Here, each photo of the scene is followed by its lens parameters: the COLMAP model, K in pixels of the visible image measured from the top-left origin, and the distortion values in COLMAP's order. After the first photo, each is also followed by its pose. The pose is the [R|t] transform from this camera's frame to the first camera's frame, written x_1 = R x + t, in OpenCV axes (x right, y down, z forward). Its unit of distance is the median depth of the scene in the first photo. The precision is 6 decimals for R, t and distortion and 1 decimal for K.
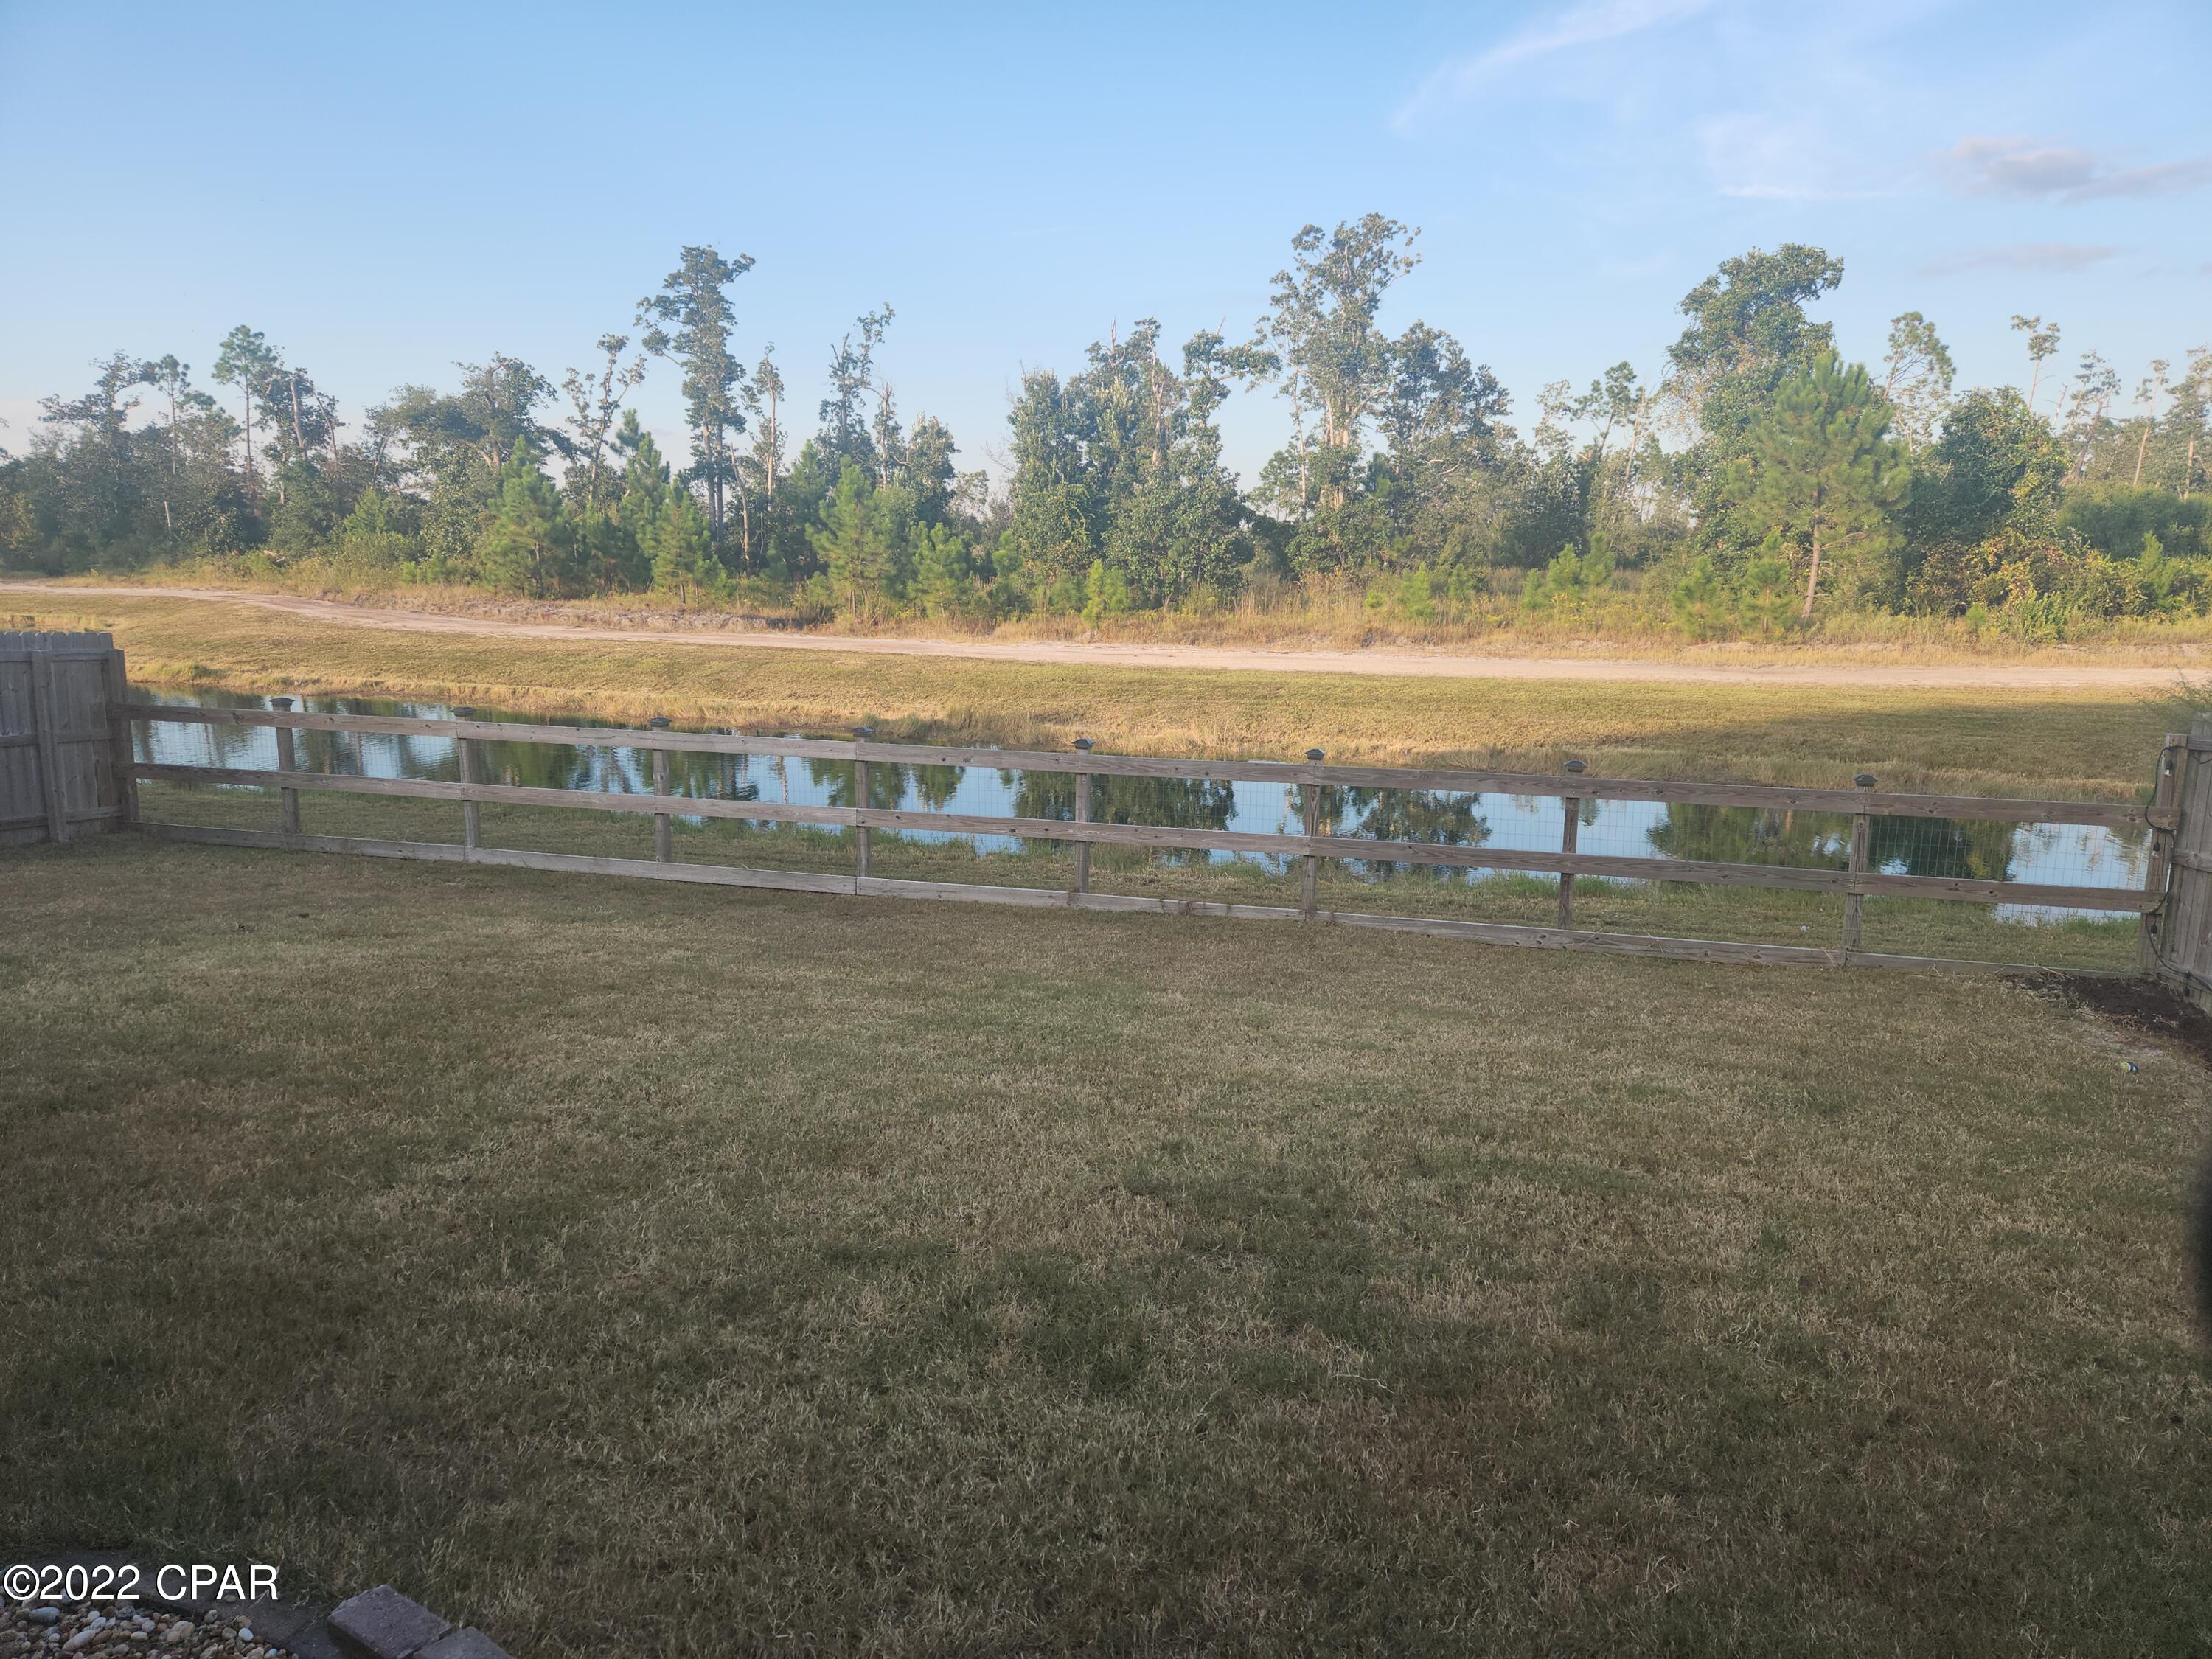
lens RADIAL K [[1483.6, 0, 1106.0], [0, 1483.6, 829.5], [0, 0, 1]] dist [0.093532, -0.076371]
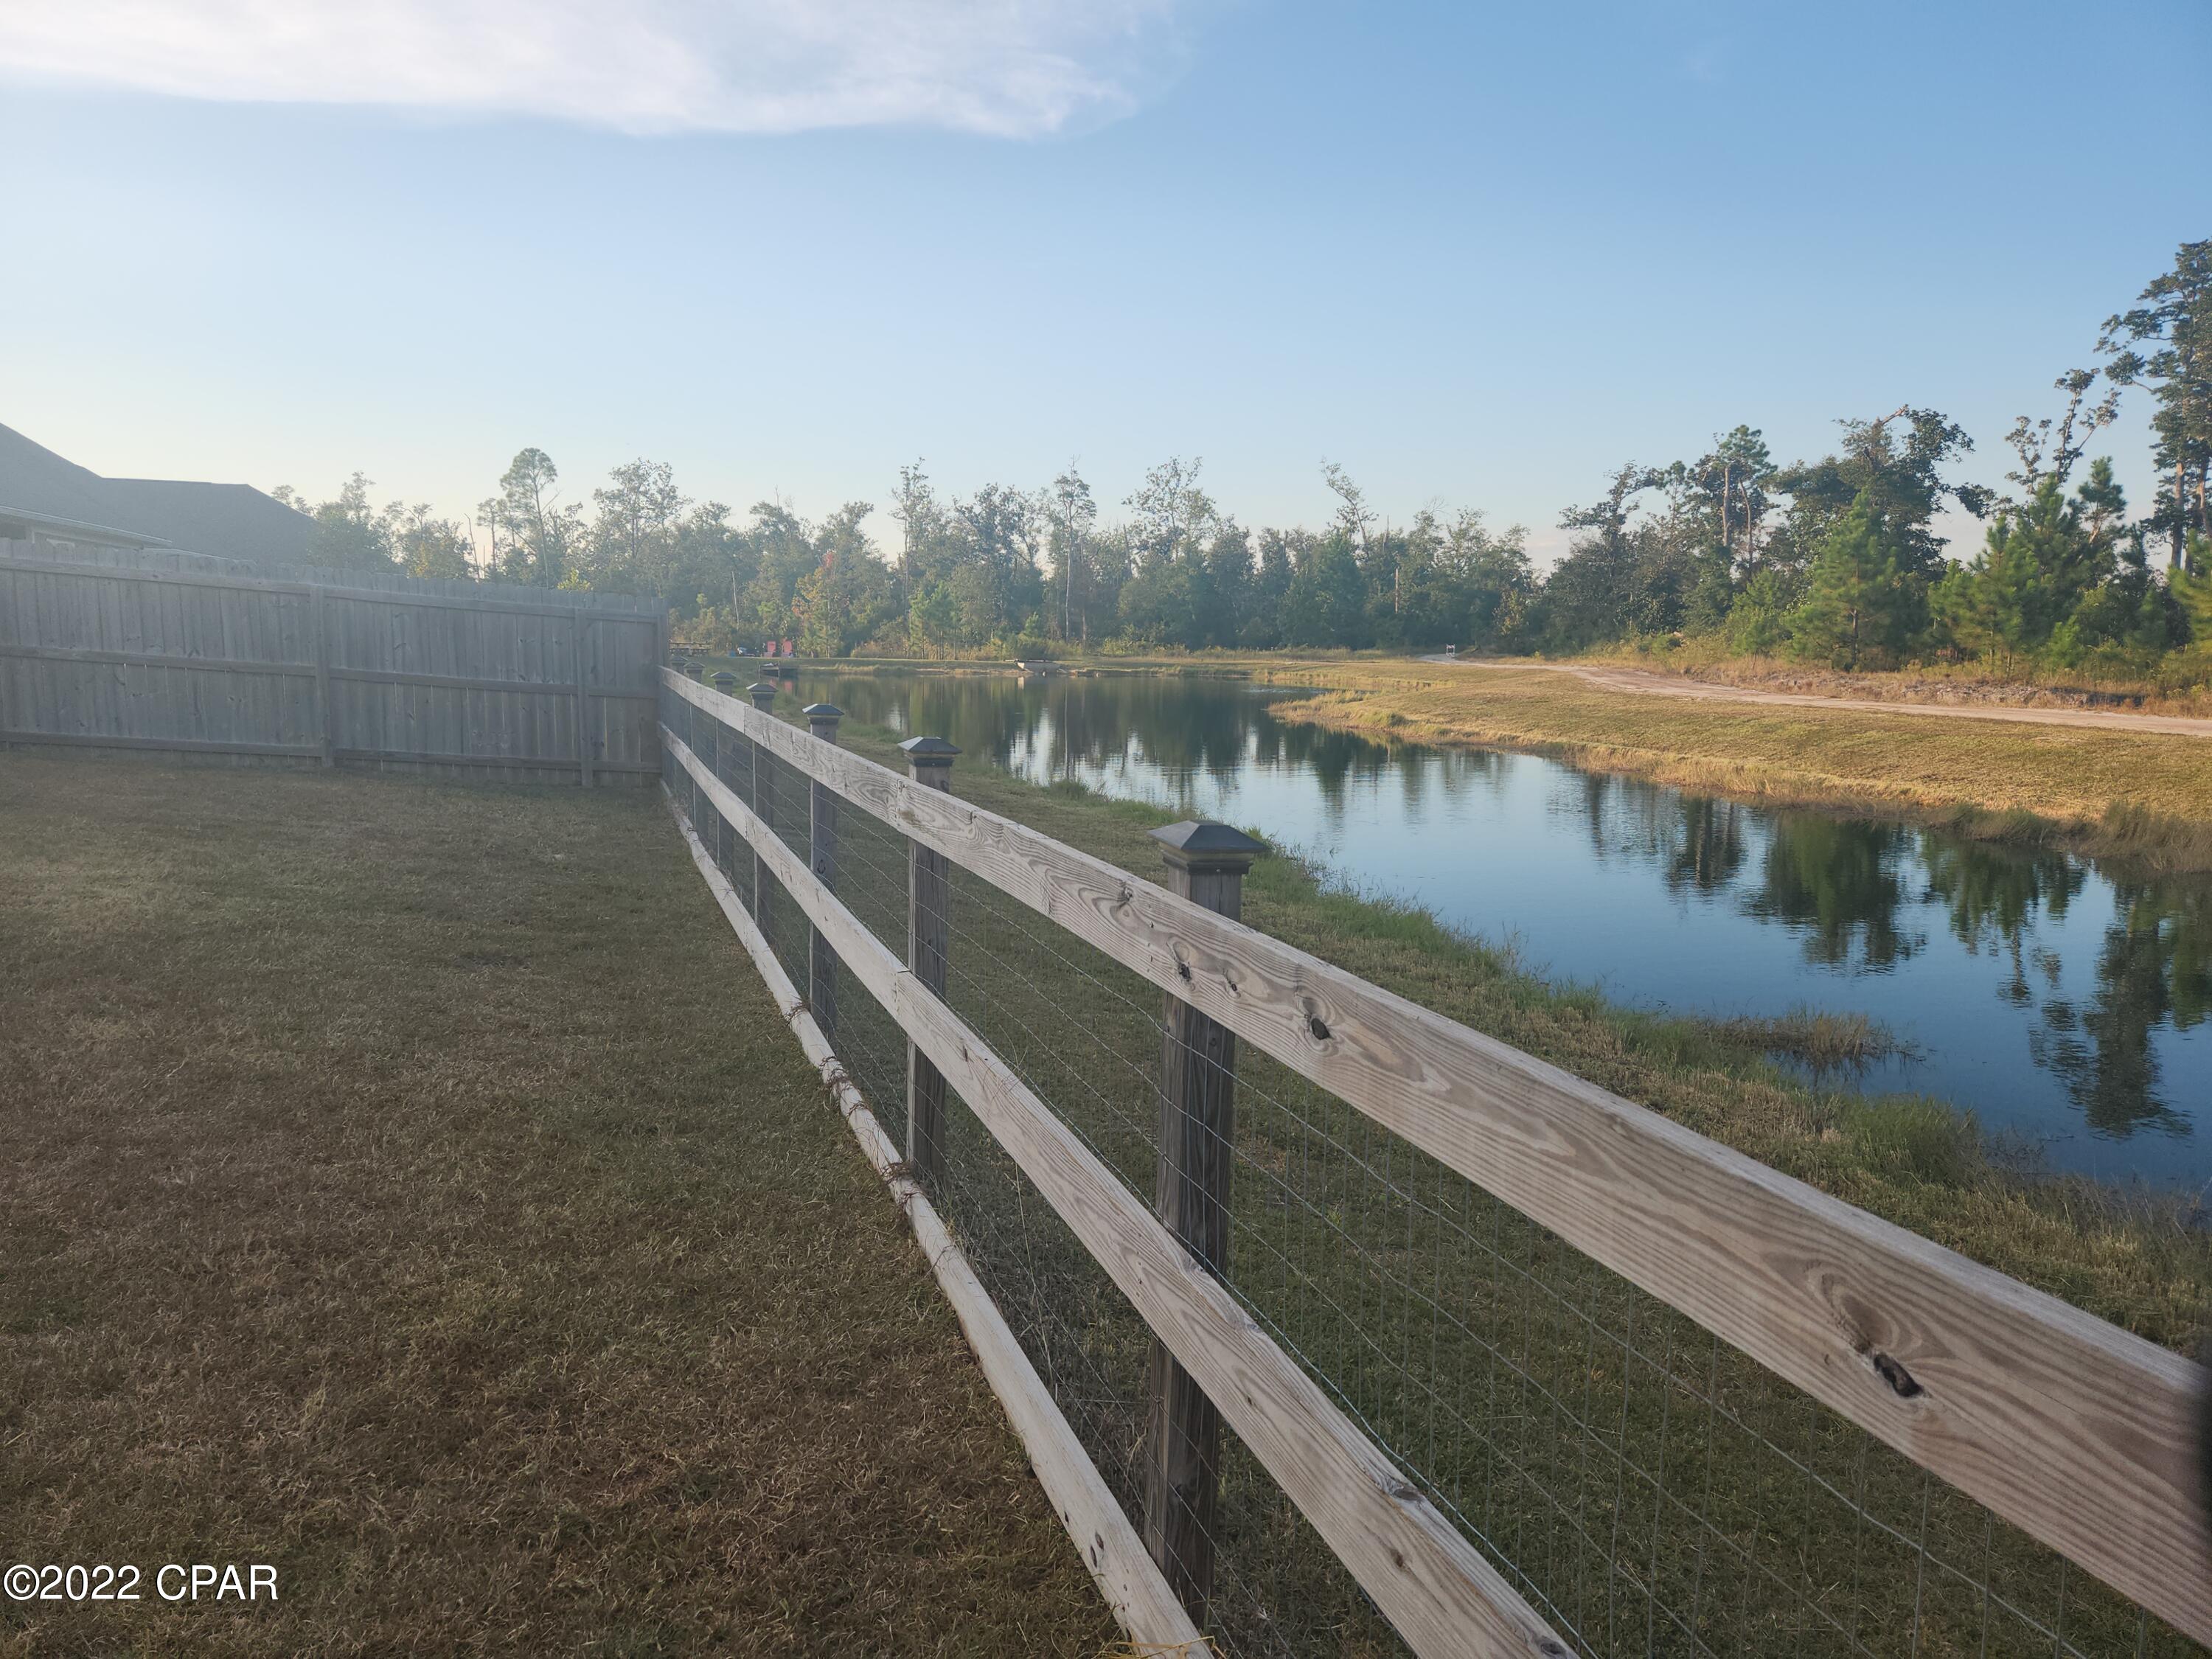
lens RADIAL K [[1483.6, 0, 1106.0], [0, 1483.6, 829.5], [0, 0, 1]] dist [0.093532, -0.076371]
pose [[0.589709, 0.105046, -0.800755, 0.059369], [-0.155896, 0.987663, 0.014757, -0.005452], [0.792427, 0.116132, 0.598810, 0.101343]]
